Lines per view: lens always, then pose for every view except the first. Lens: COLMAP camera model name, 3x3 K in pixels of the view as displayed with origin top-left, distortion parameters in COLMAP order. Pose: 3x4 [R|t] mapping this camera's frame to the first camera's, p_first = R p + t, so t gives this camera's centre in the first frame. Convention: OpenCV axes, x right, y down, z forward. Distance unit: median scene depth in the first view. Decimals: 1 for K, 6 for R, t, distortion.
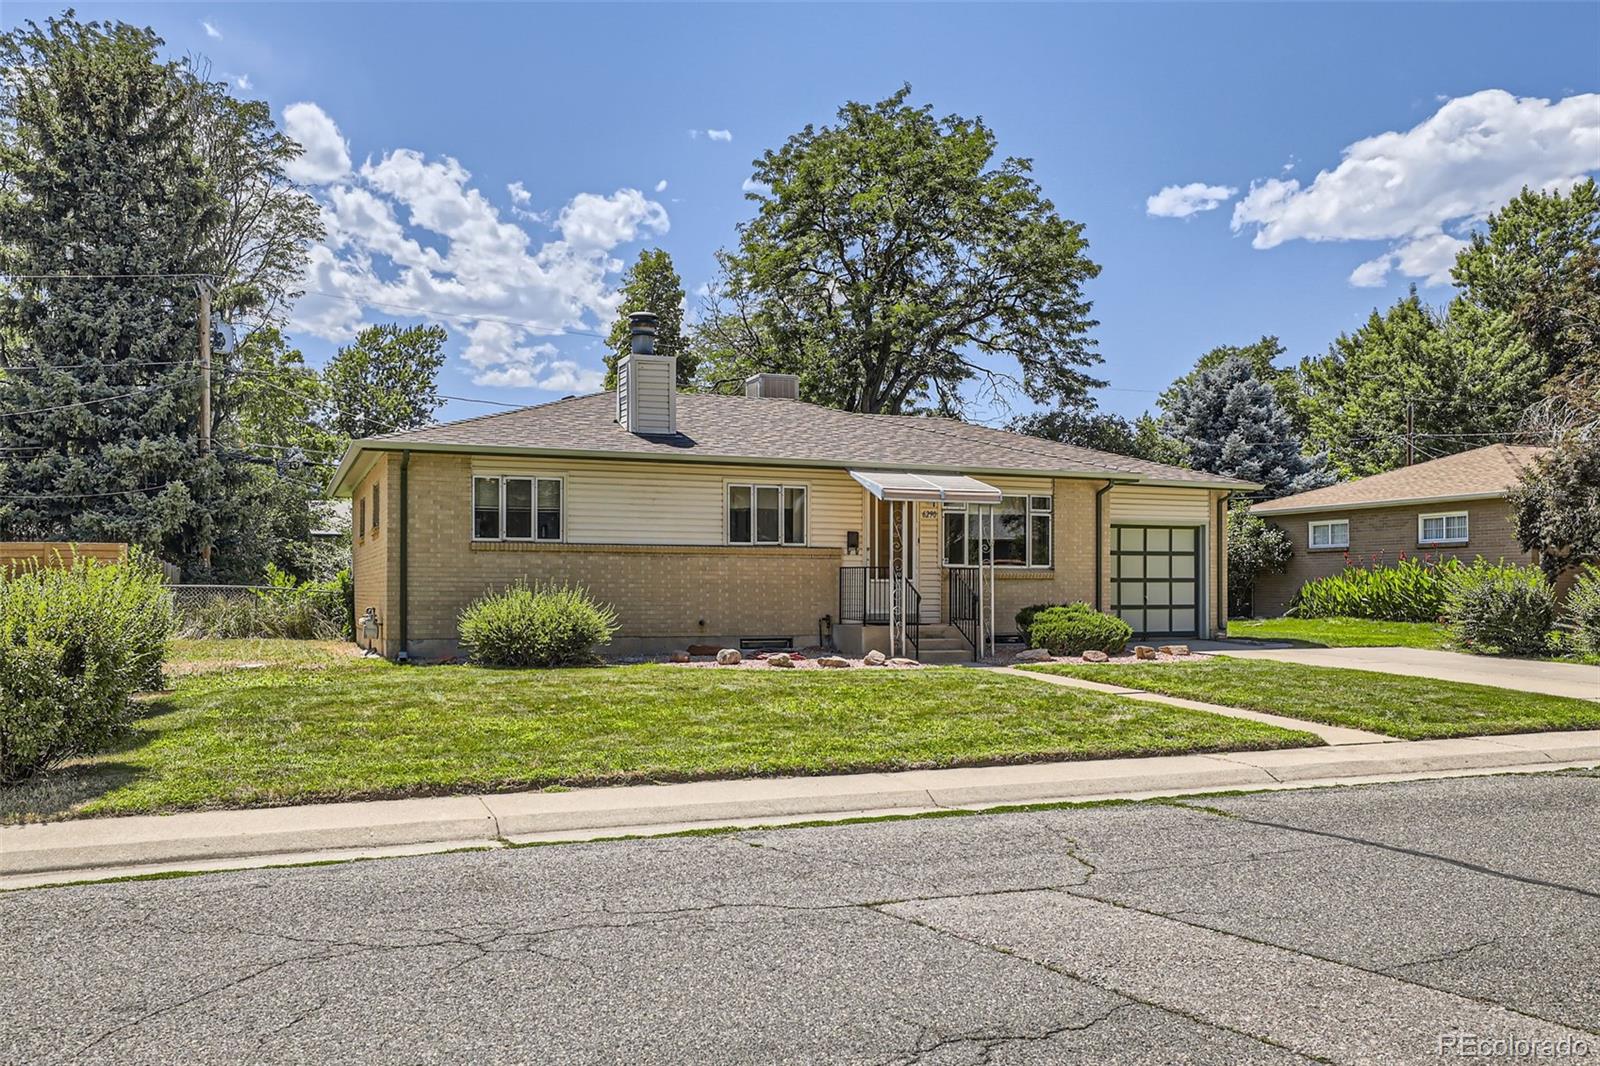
lens RADIAL K [[1290.5, 0, 800.9], [0, 1290.5, 588.4], [0, 0, 1]] dist [0.053378, -0.003272]
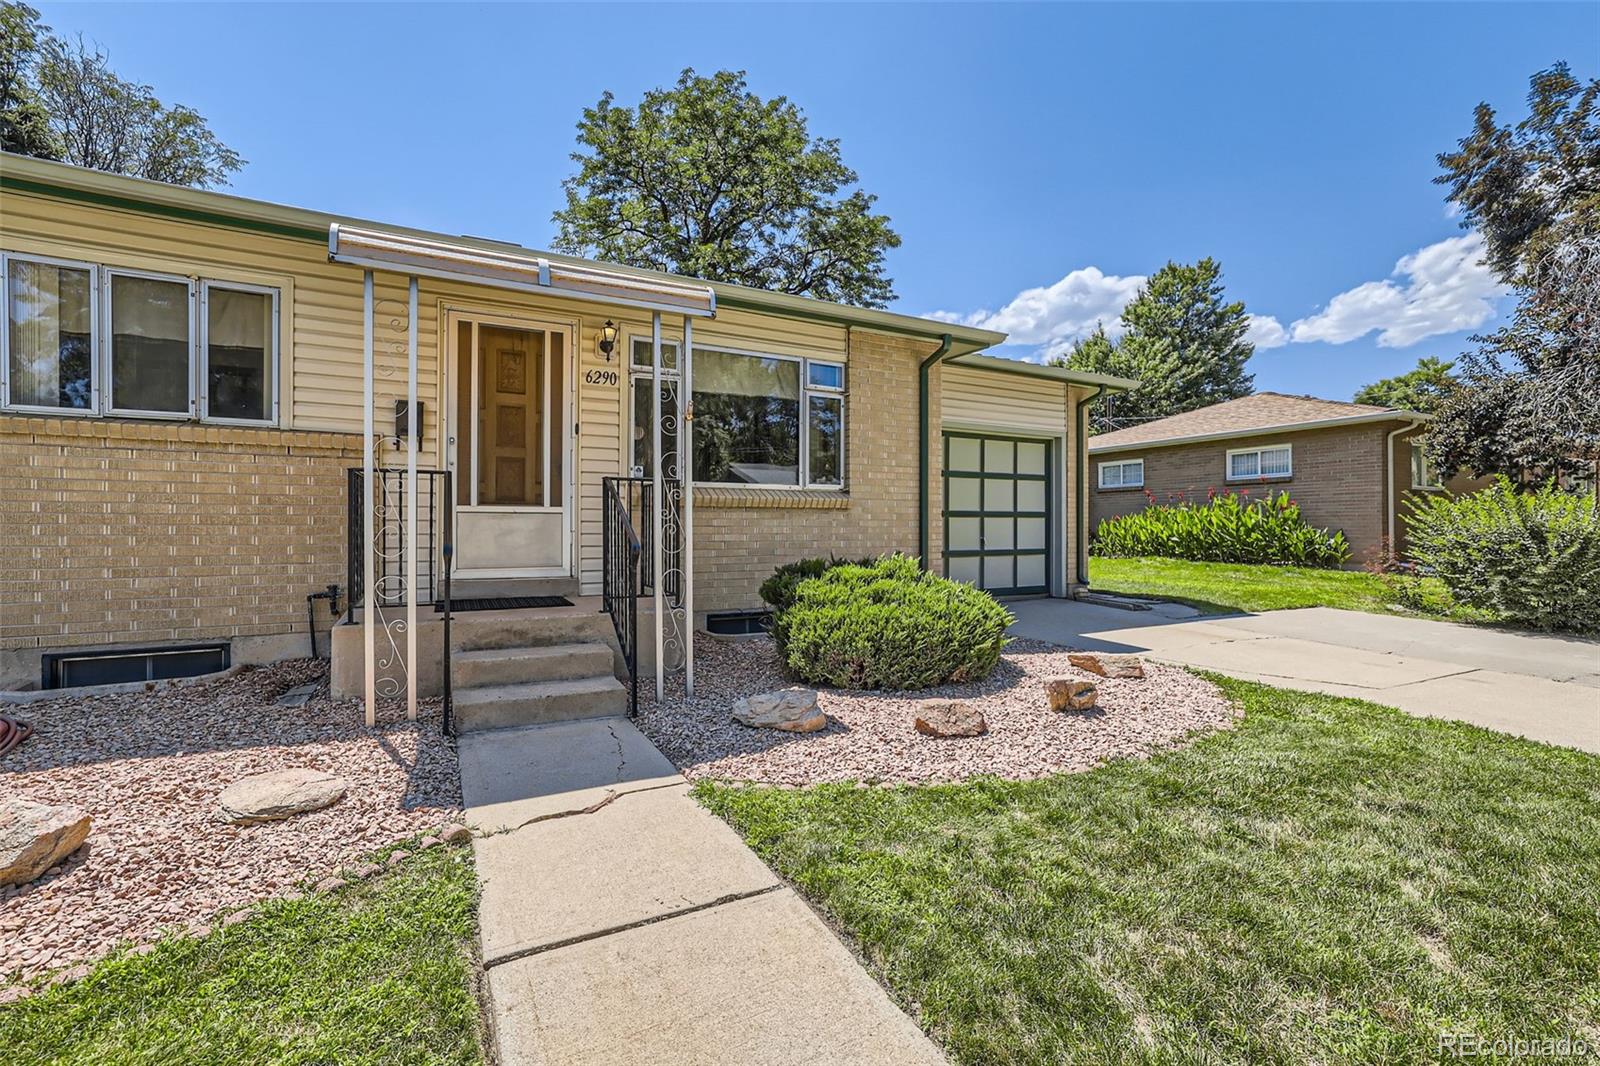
lens RADIAL K [[681.0, 0, 790.6], [0, 681.0, 534.3], [0, 0, 1]] dist [-0.030579, 0.020340]
pose [[0.996508, -0.000803, 0.083494, 0.132015], [-0.000060, 0.999947, 0.010325, 0.000651], [-0.083498, -0.010294, 0.996455, 0.639746]]
